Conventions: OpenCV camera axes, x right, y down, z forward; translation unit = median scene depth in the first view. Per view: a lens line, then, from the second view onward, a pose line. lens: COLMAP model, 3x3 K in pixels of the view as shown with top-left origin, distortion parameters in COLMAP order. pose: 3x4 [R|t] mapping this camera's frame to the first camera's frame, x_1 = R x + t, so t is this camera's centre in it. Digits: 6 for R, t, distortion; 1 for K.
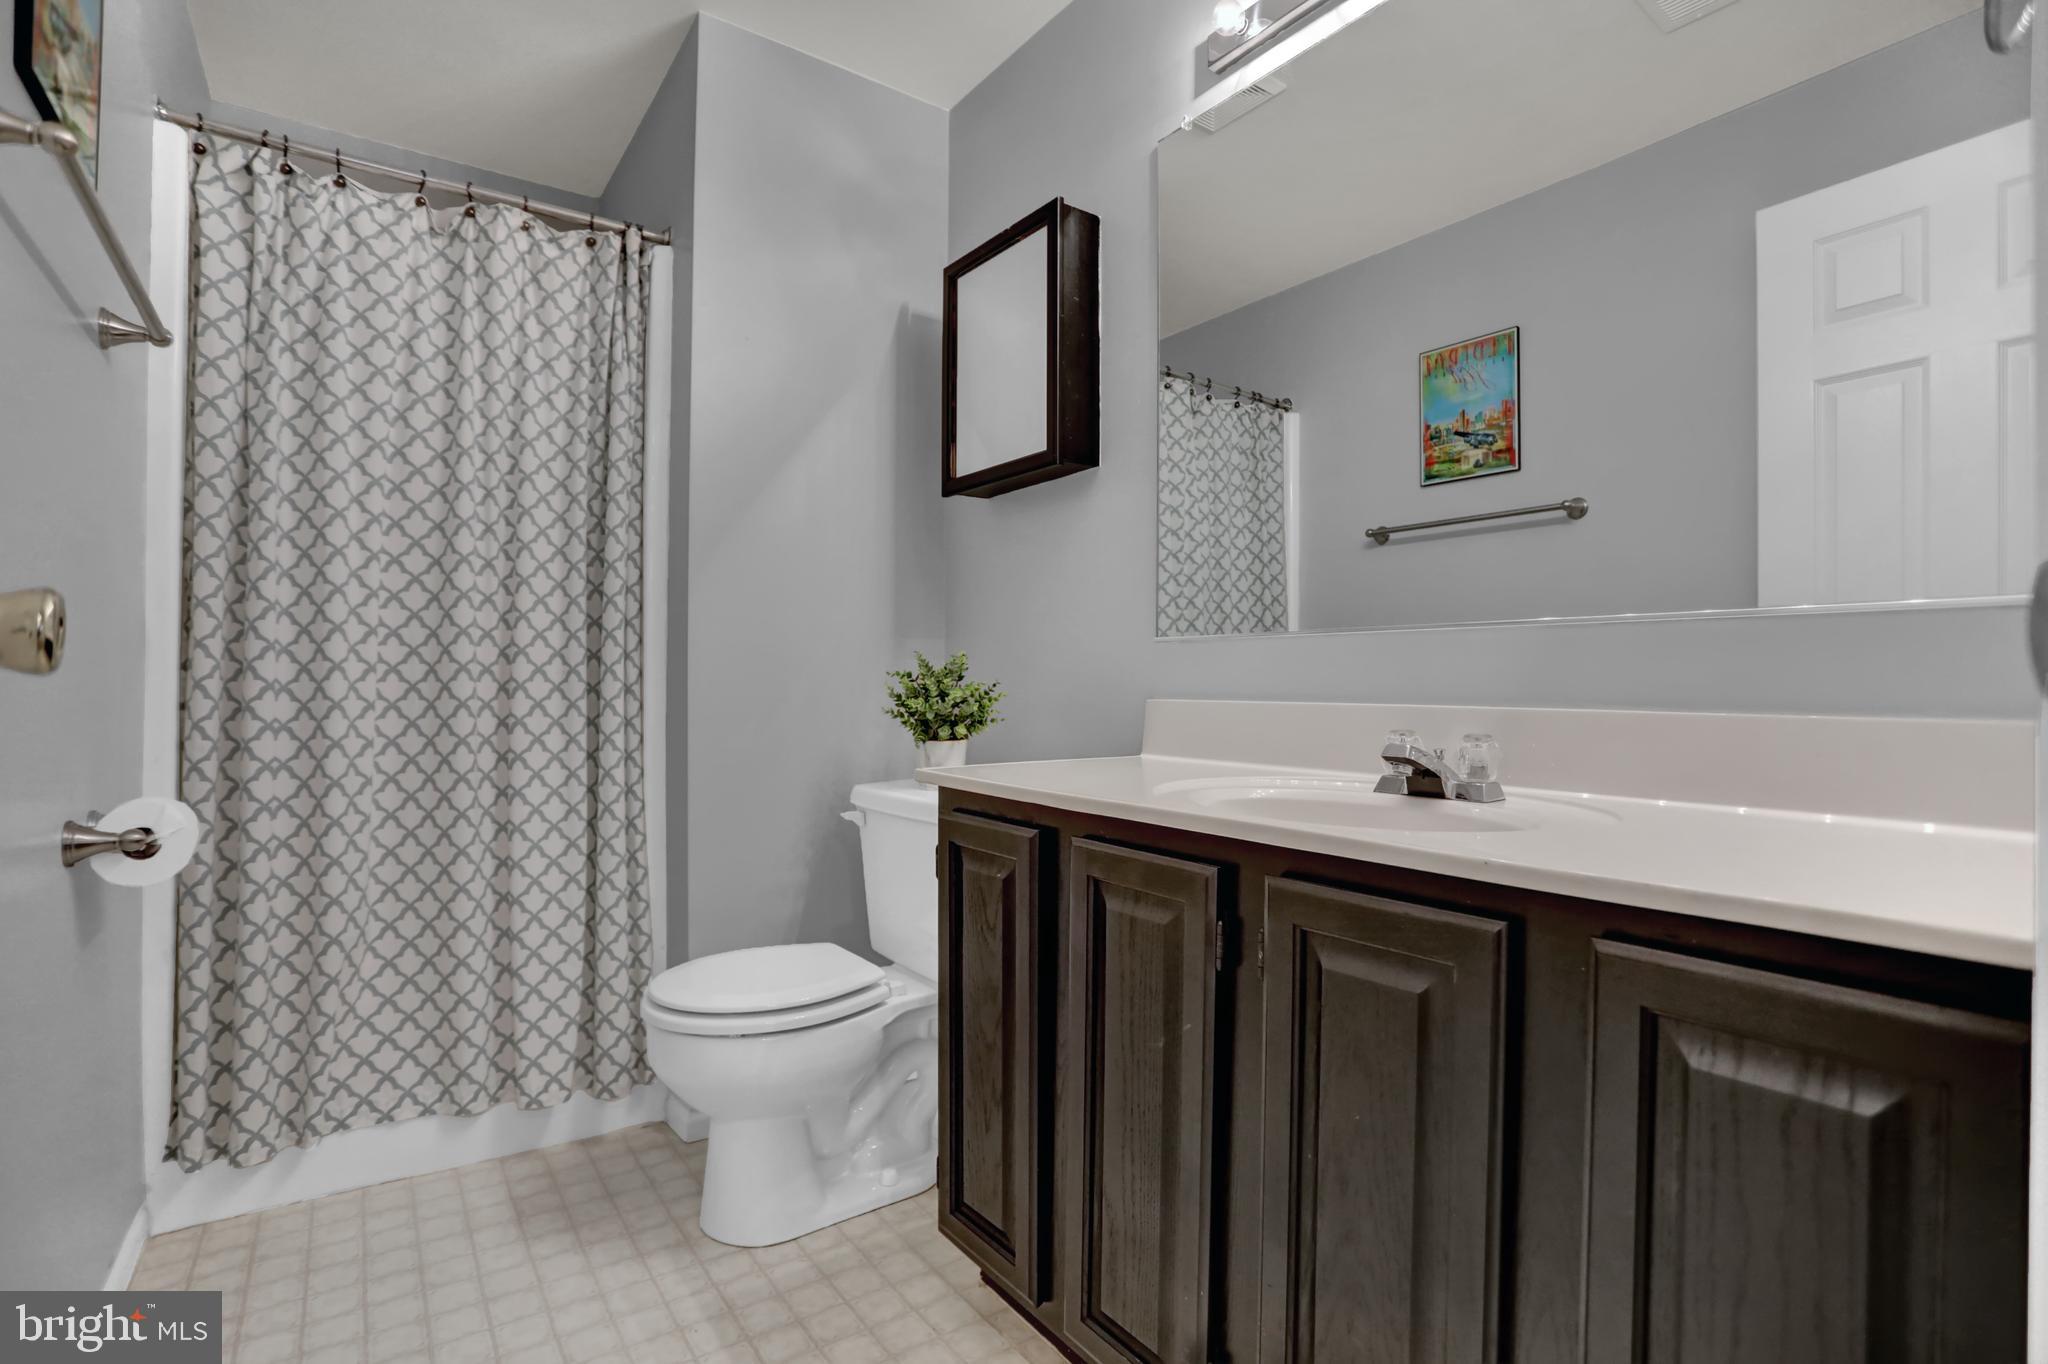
lens RADIAL K [[981.4, 0, 1027.0], [0, 981.4, 688.1], [0, 0, 1]] dist [-0.057795, 0.018783]
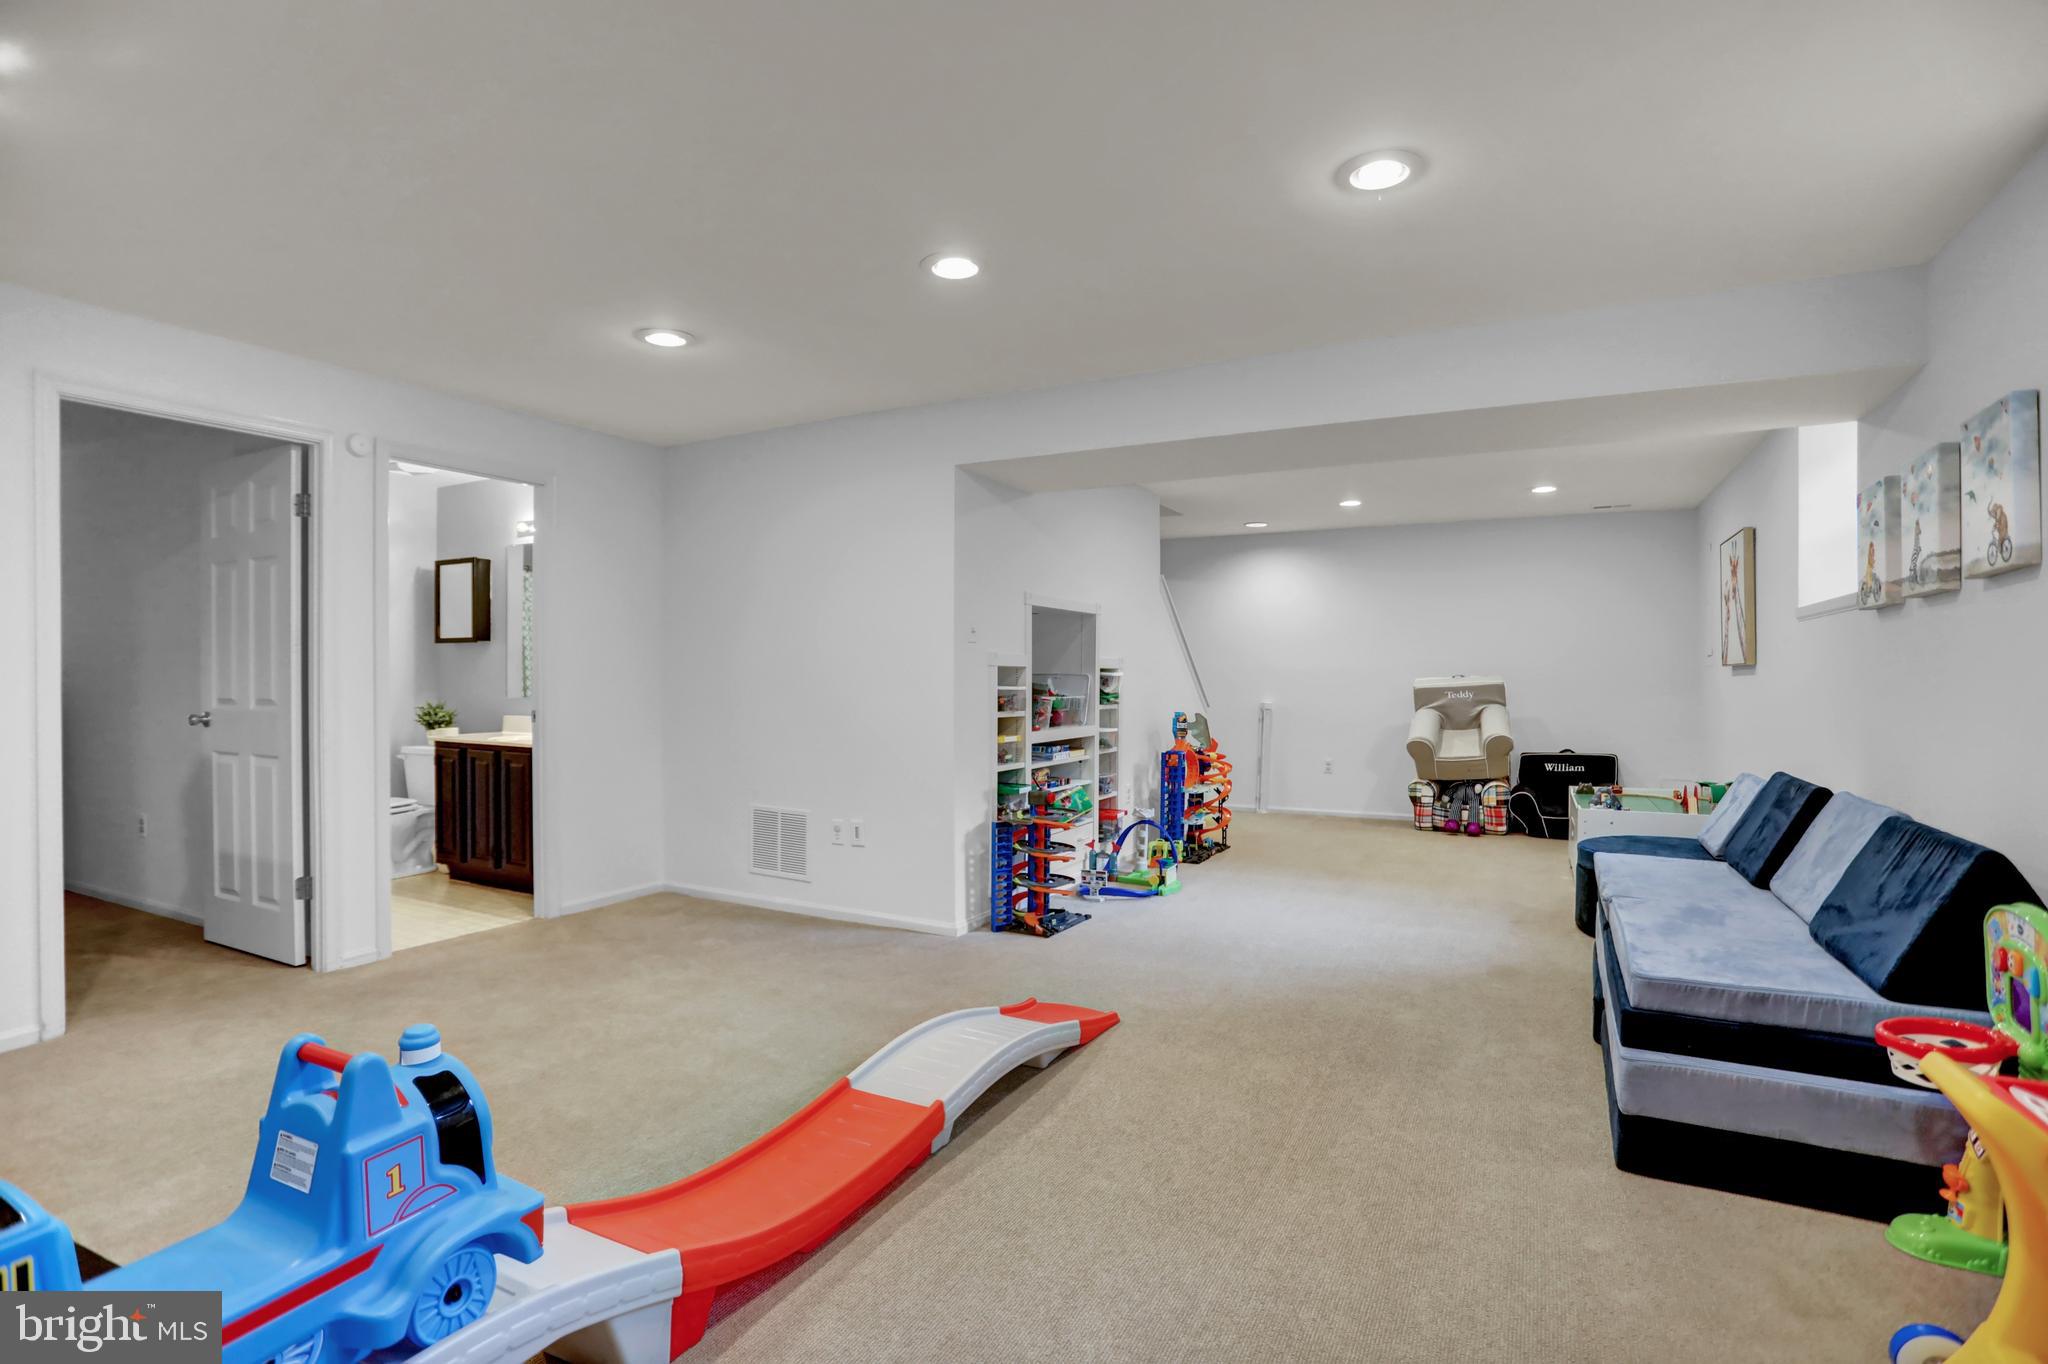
lens RADIAL K [[981.4, 0, 1014.5], [0, 981.4, 682.5], [0, 0, 1]] dist [-0.057795, 0.018783]
pose [[0.900386, -0.007359, 0.435030, 0.235286], [0.004058, 0.999956, 0.008516, -0.112778], [-0.435074, -0.005903, 0.900375, -2.520893]]
